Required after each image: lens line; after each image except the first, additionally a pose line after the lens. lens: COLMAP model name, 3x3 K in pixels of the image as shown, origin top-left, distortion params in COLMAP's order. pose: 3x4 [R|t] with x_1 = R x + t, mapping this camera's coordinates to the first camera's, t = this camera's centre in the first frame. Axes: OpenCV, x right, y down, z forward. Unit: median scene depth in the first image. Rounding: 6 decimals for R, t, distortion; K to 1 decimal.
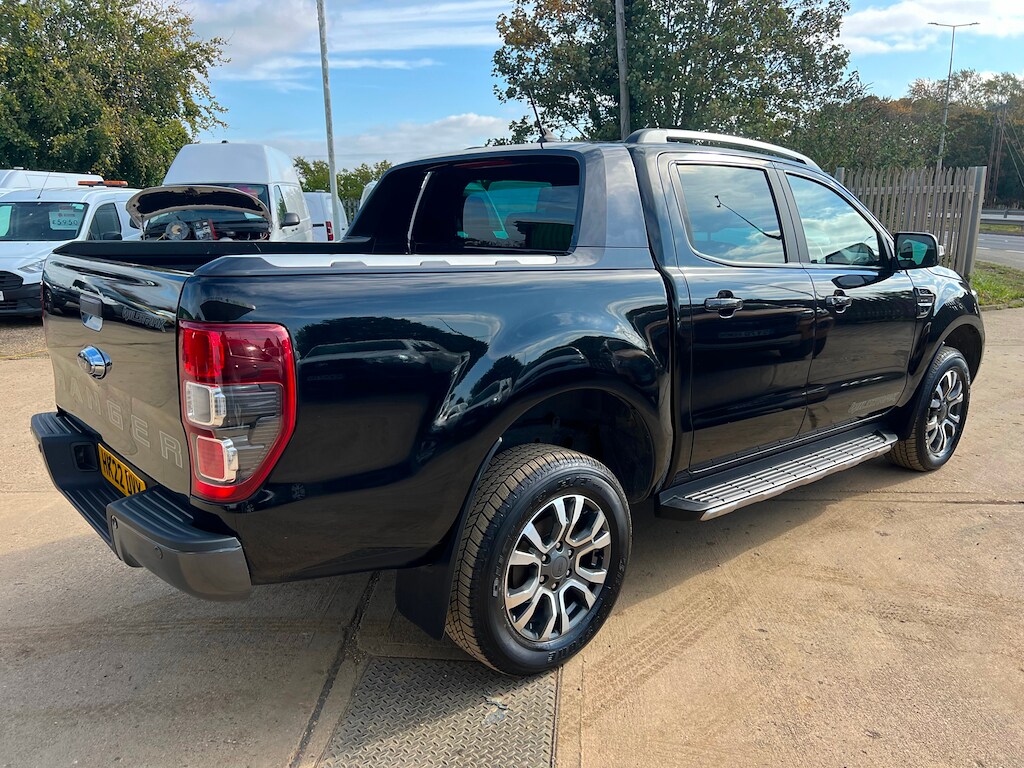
lens RADIAL K [[769.3, 0, 512.0], [0, 769.3, 384.0], [0, 0, 1]] dist [0.040295, -0.001445]
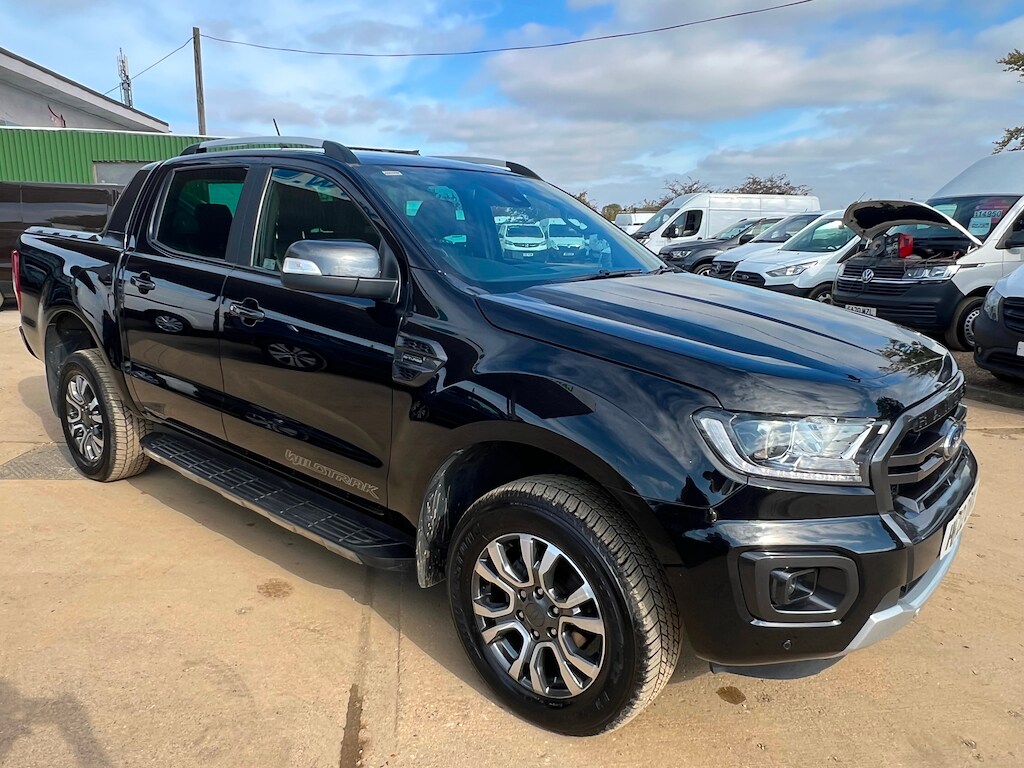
lens RADIAL K [[754.8, 0, 512.0], [0, 754.8, 384.0], [0, 0, 1]] dist [-0.004043, 0.000051]
pose [[0.128576, 0.205569, -0.970160, 1.040705], [-0.227744, 0.958254, 0.172864, -0.195282], [0.965195, 0.198722, 0.170026, 0.927432]]
